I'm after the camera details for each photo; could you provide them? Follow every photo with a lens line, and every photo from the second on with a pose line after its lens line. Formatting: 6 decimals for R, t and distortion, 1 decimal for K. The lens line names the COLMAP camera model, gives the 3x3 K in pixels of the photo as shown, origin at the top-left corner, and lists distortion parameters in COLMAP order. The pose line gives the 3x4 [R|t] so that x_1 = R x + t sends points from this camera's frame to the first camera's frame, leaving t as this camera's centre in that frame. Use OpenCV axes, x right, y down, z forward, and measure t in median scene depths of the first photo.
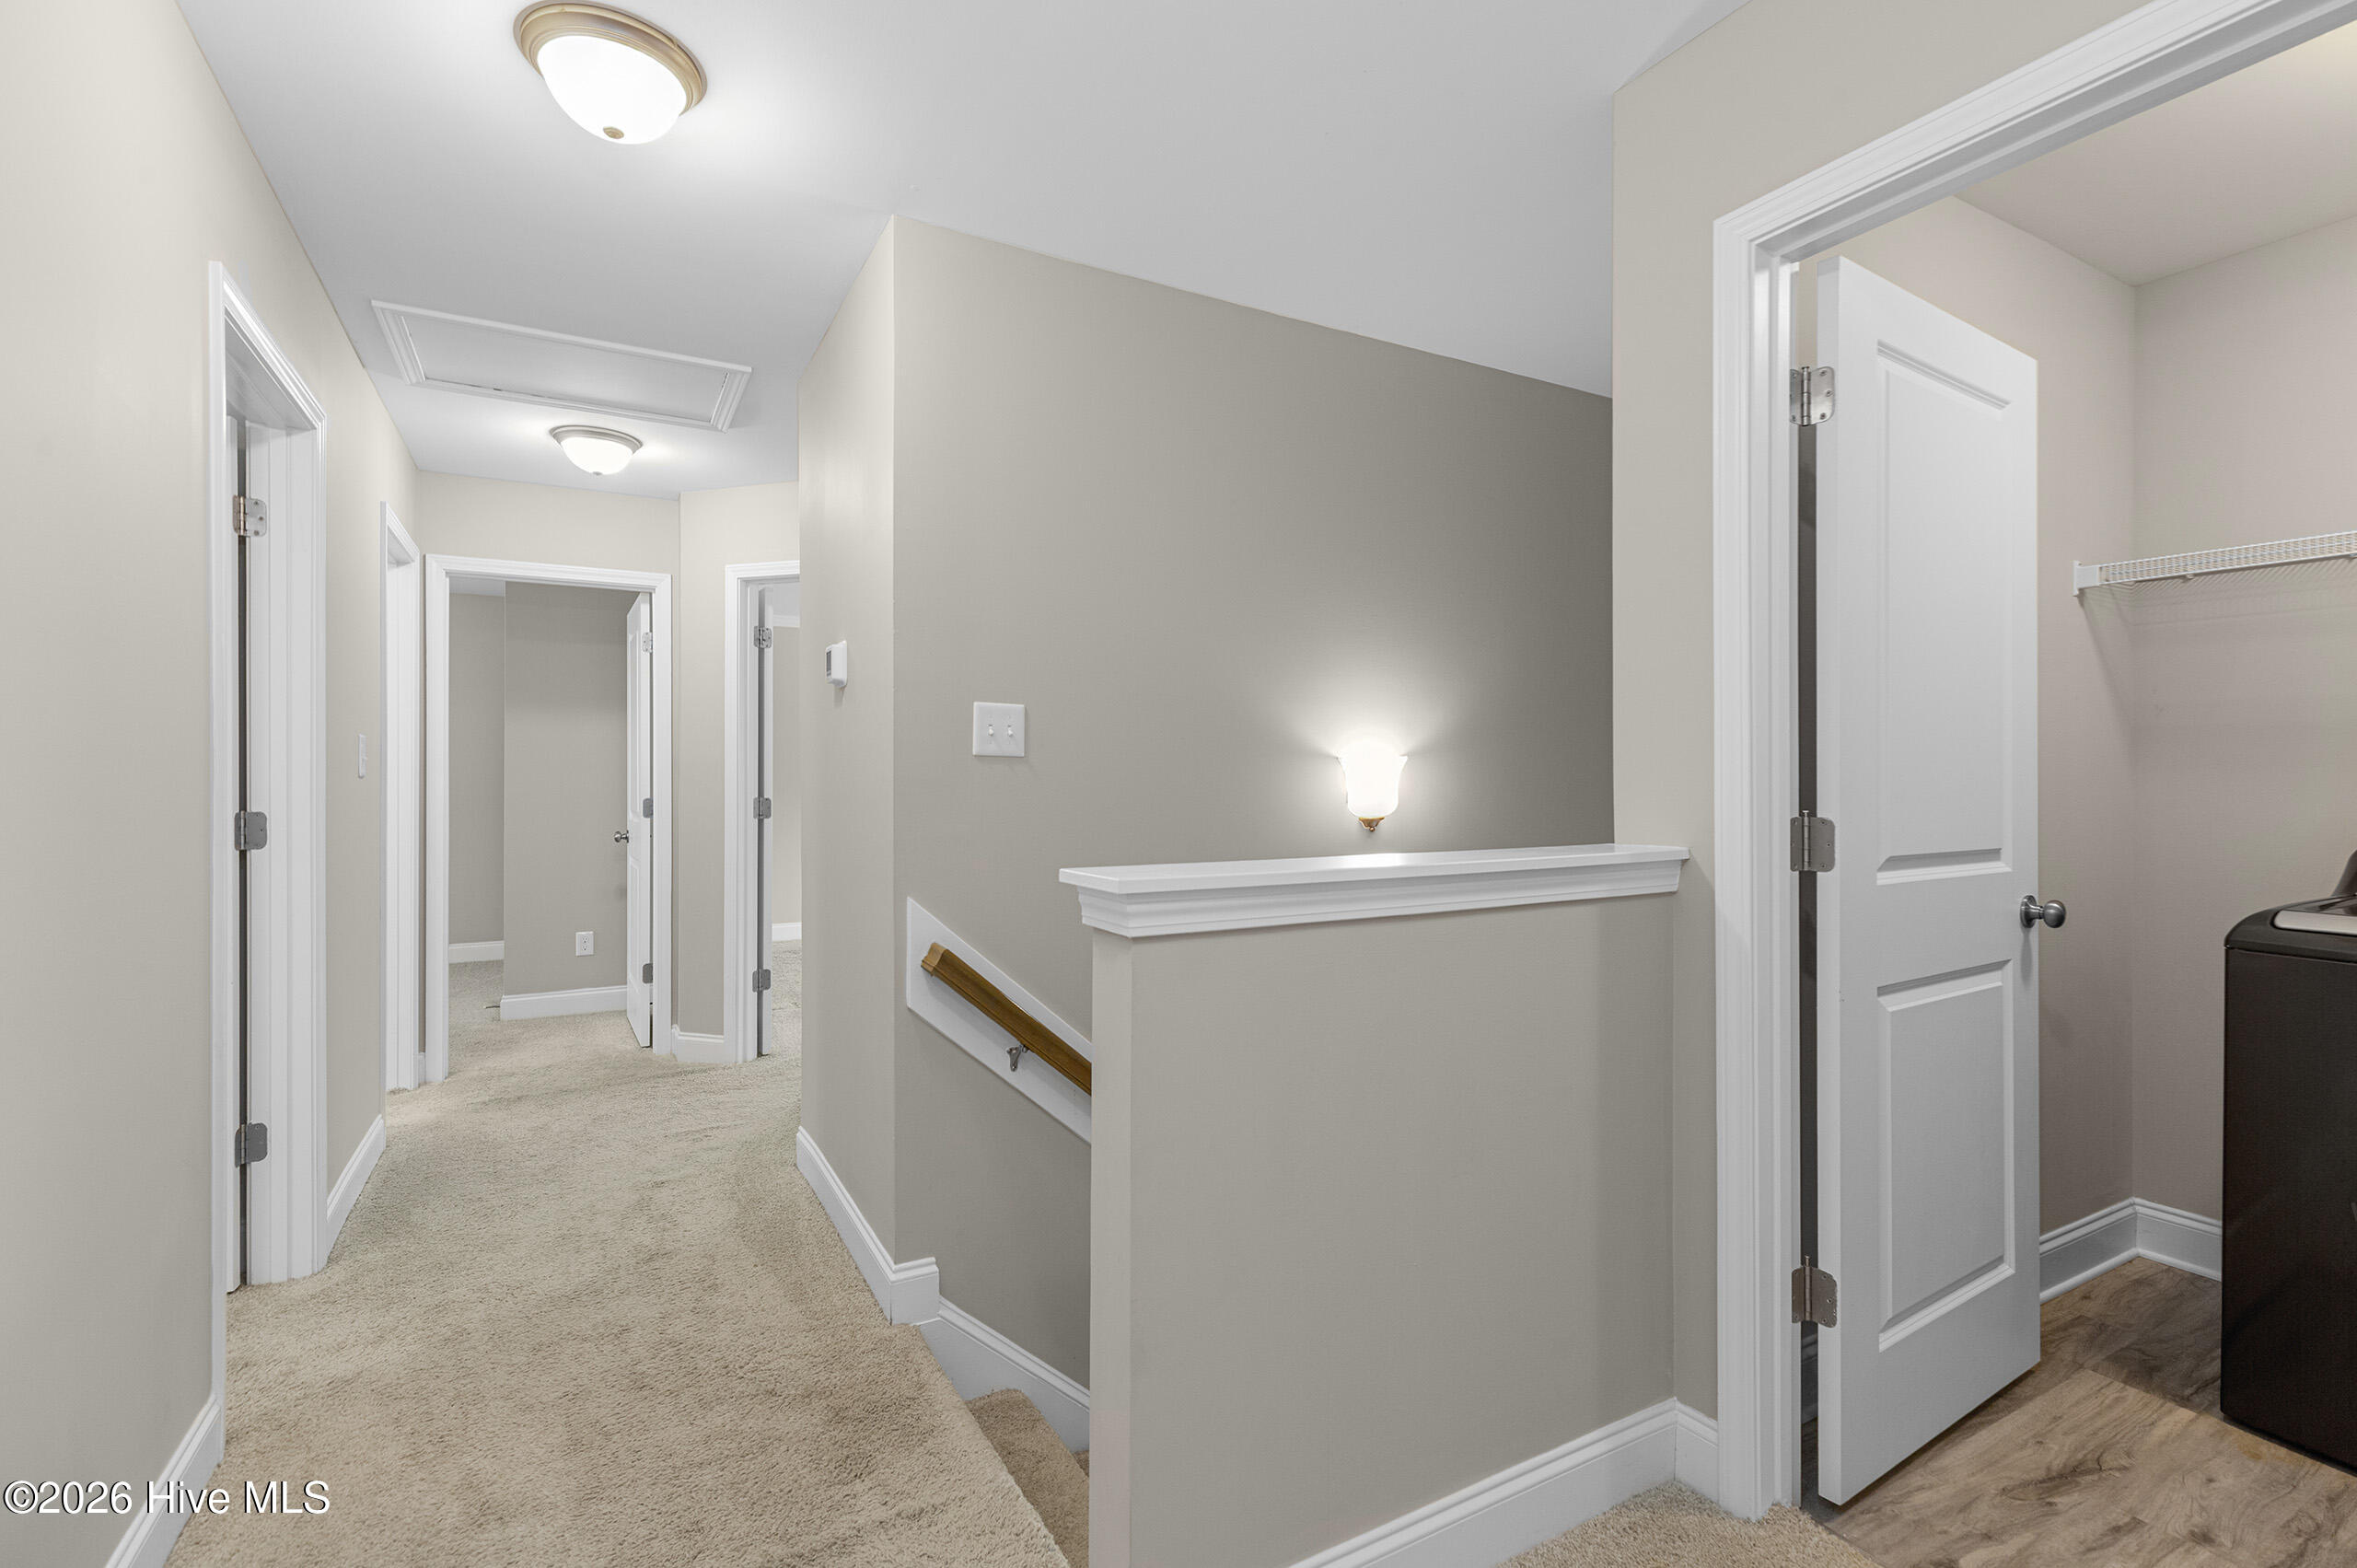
lens RADIAL K [[1063.2, 0, 1180.9], [0, 1063.2, 778.9], [0, 0, 1]] dist [0.003498, 0.000205]
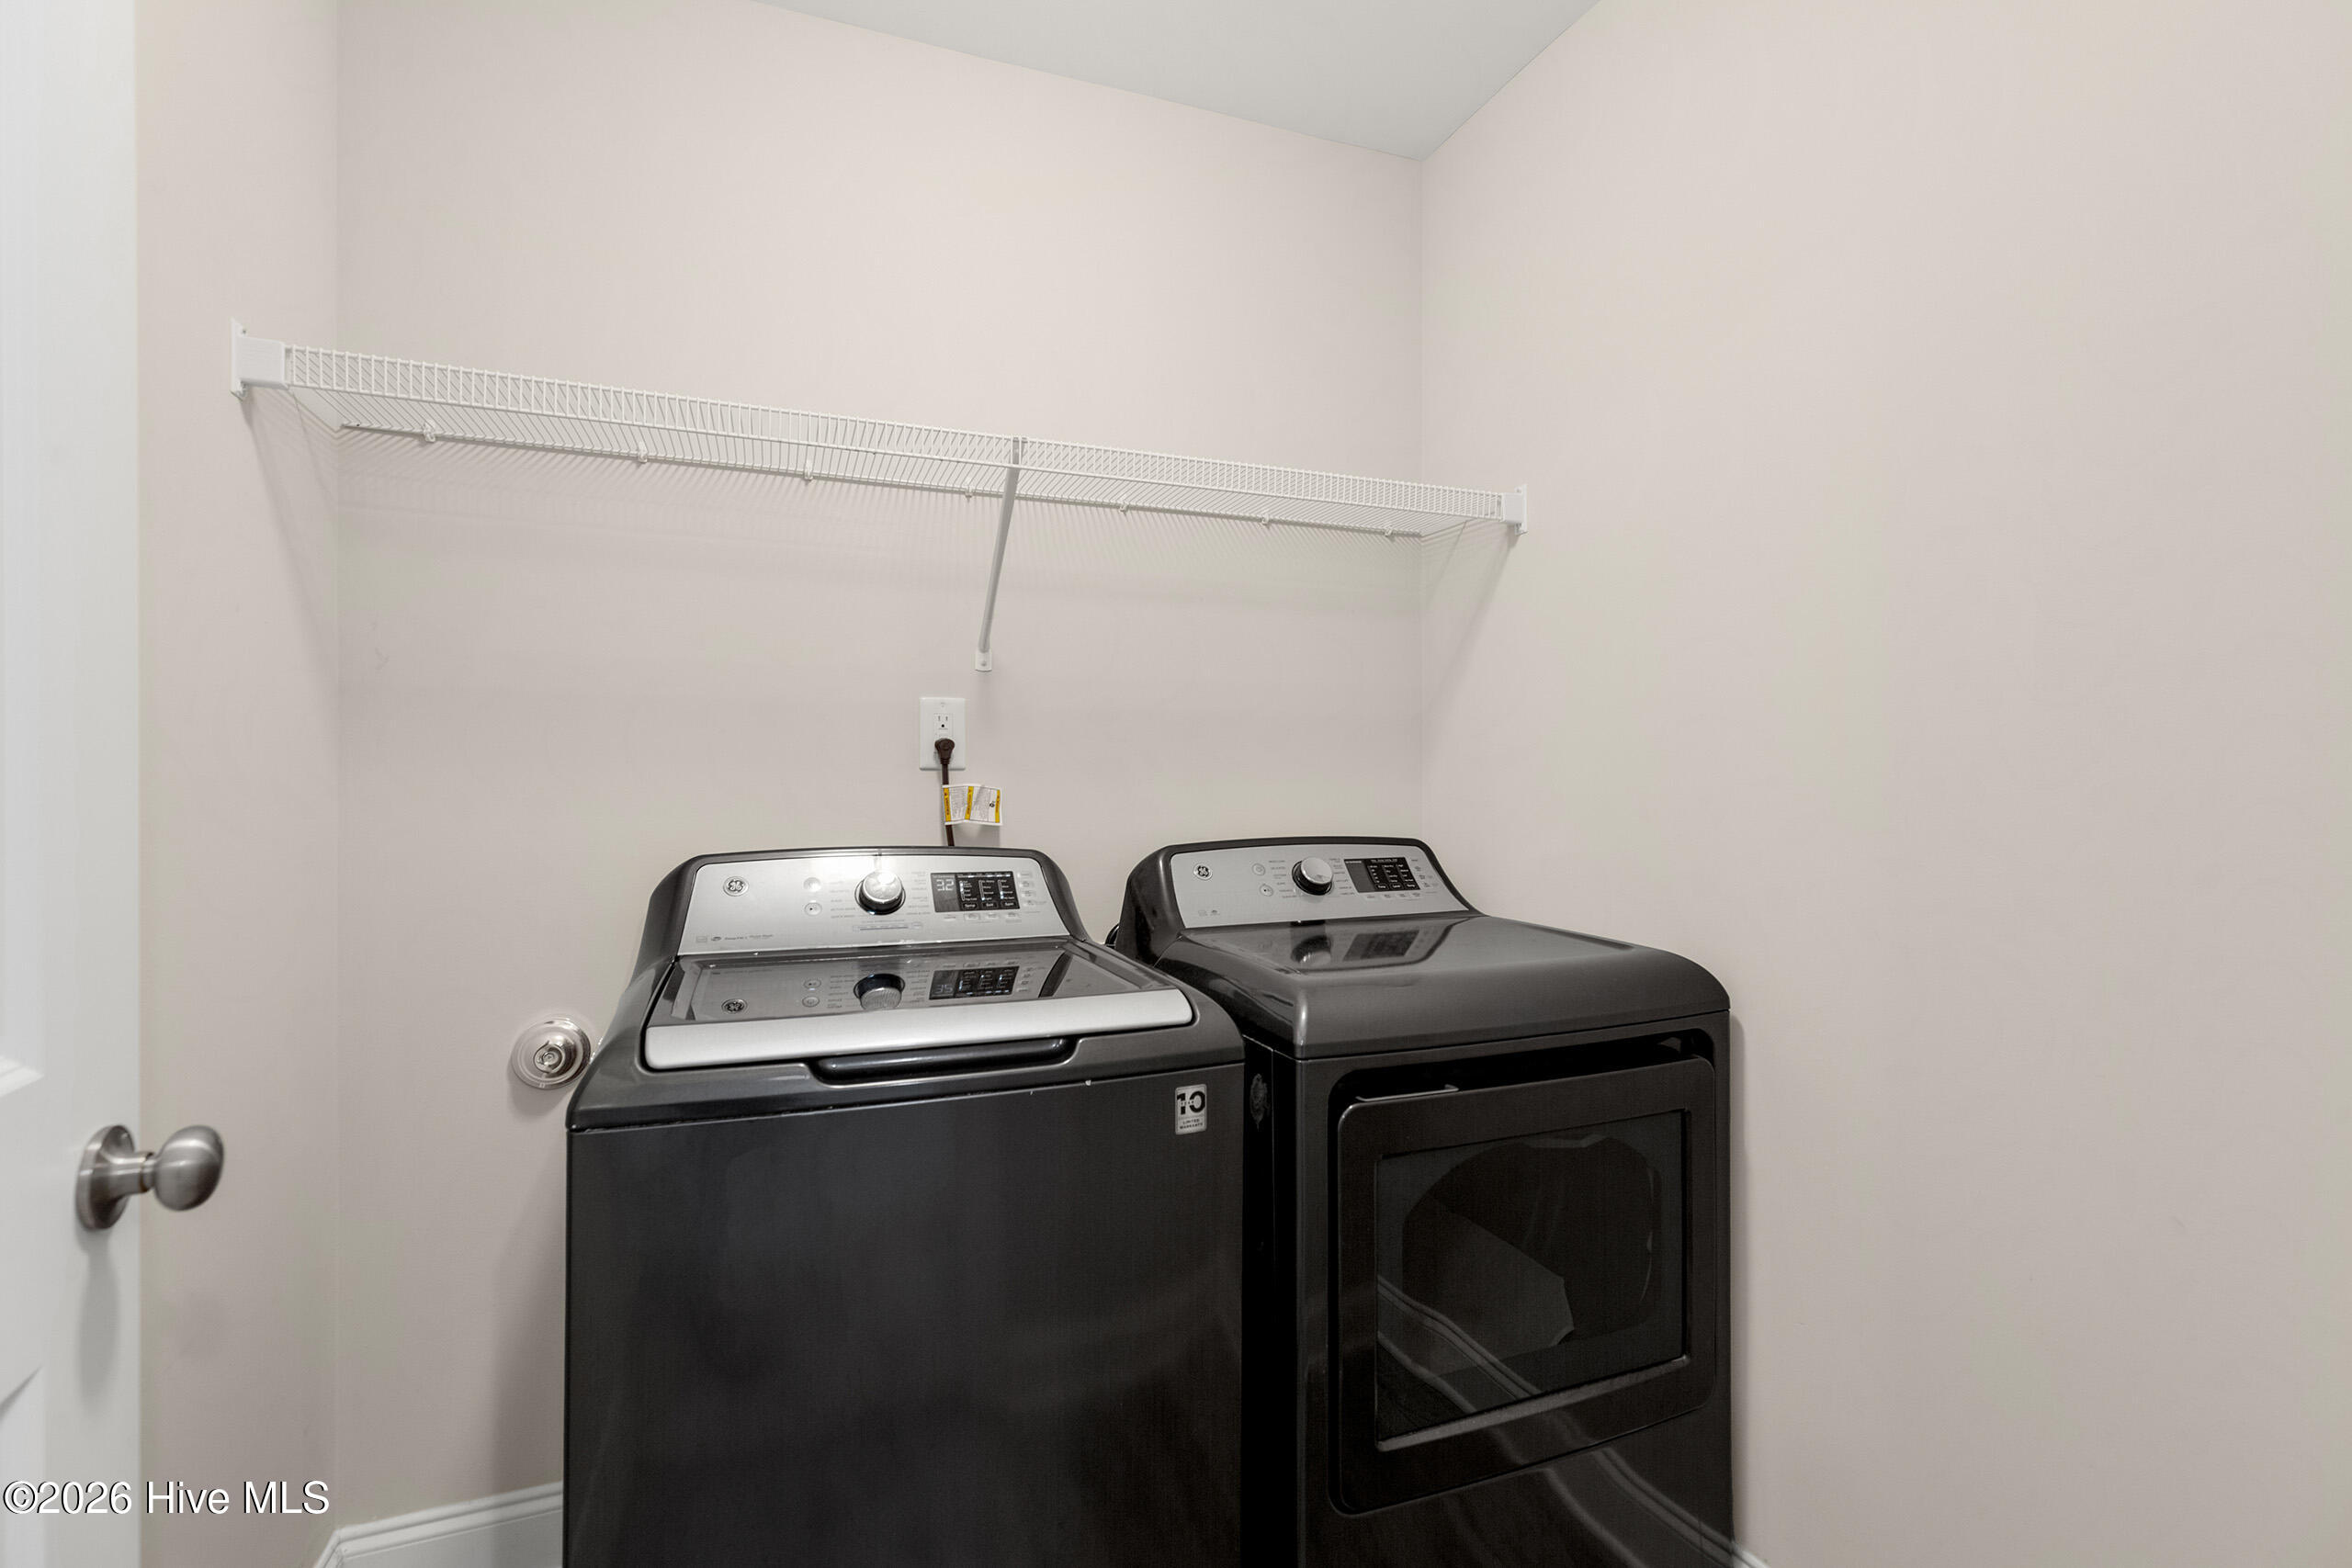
lens RADIAL K [[1060.8, 0, 1178.4], [0, 1060.8, 778.9], [0, 0, 1]] dist [0.003498, 0.000205]
pose [[0.142207, -0.001001, 0.989836, 0.517800], [0.012232, 0.999925, -0.000746, 0.006204], [-0.989761, 0.012214, 0.142209, 0.625303]]
